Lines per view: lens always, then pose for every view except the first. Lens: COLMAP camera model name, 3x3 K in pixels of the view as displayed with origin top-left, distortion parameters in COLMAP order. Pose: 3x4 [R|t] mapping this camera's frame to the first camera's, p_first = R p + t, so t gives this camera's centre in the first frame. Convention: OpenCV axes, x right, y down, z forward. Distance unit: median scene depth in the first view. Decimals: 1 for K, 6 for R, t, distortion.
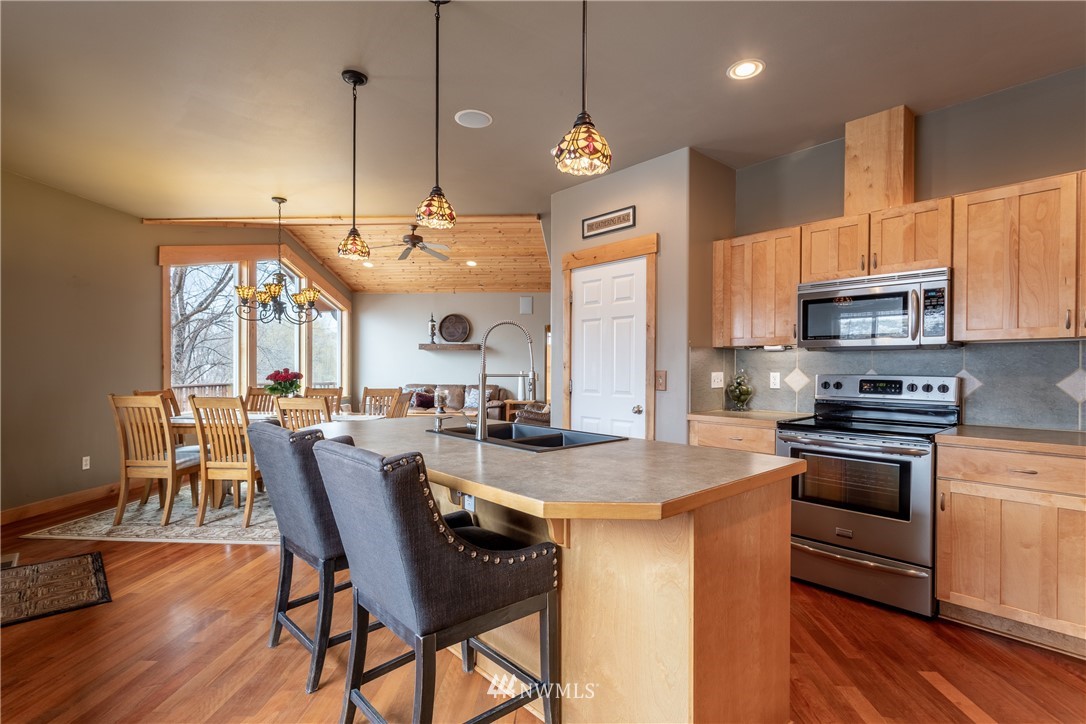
lens RADIAL K [[535.1, 0, 541.8], [0, 535.1, 368.1], [0, 0, 1]] dist [0.002698, 0.000555]
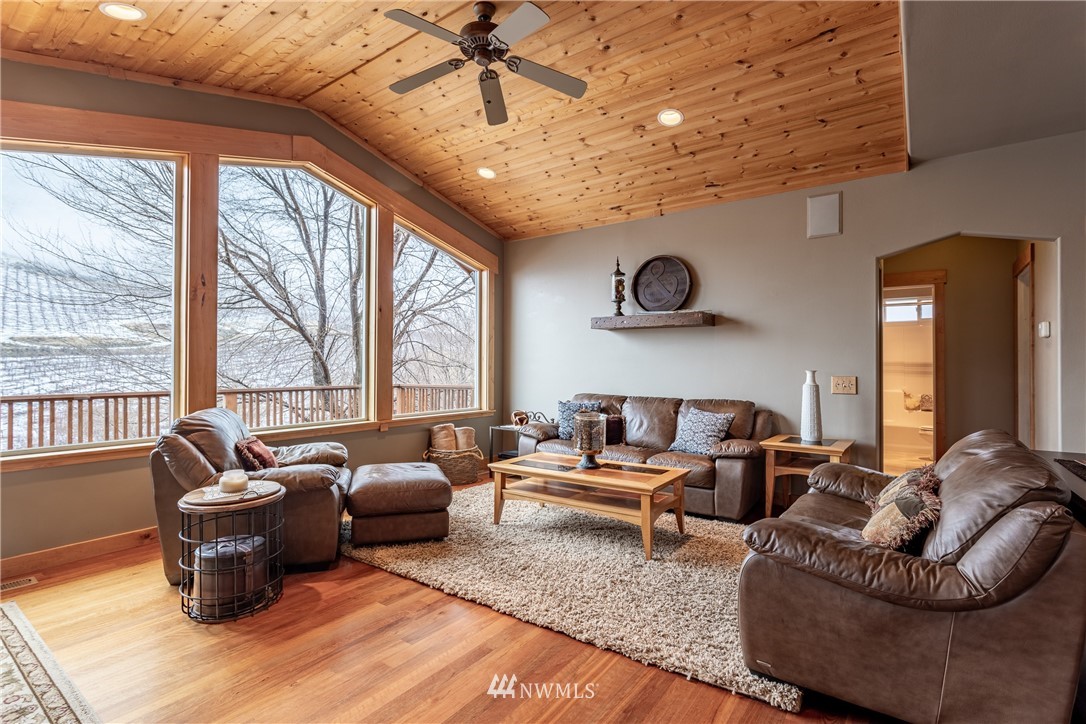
lens RADIAL K [[519.7, 0, 543.0], [0, 519.7, 362.0], [0, 0, 1]] dist [-0.000138, 0.000321]
pose [[0.844409, -0.002745, -0.535693, 0.003445], [0.001219, 0.999994, -0.003202, -0.000246], [0.535698, 0.002051, 0.844407, 0.538675]]
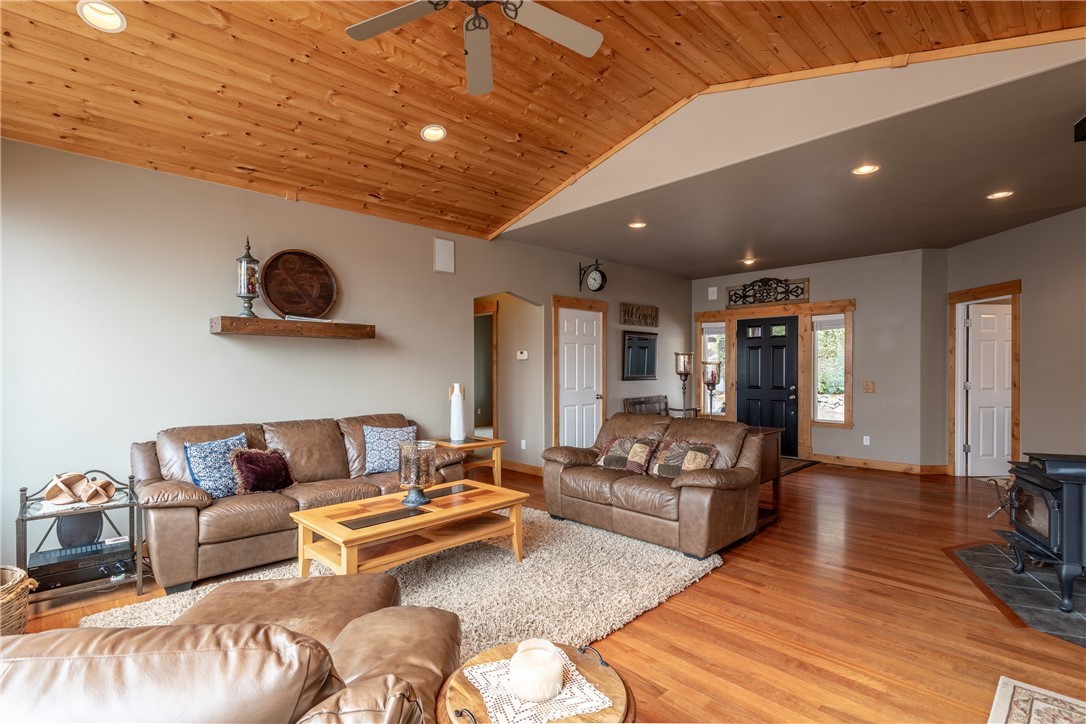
lens RADIAL K [[535.1, 0, 541.8], [0, 535.1, 368.1], [0, 0, 1]] dist [0.002698, 0.000555]
pose [[0.653770, -0.009872, 0.756629, -0.360397], [0.004409, 0.999948, 0.009236, -0.012918], [-0.756681, -0.002702, 0.653779, 0.595047]]
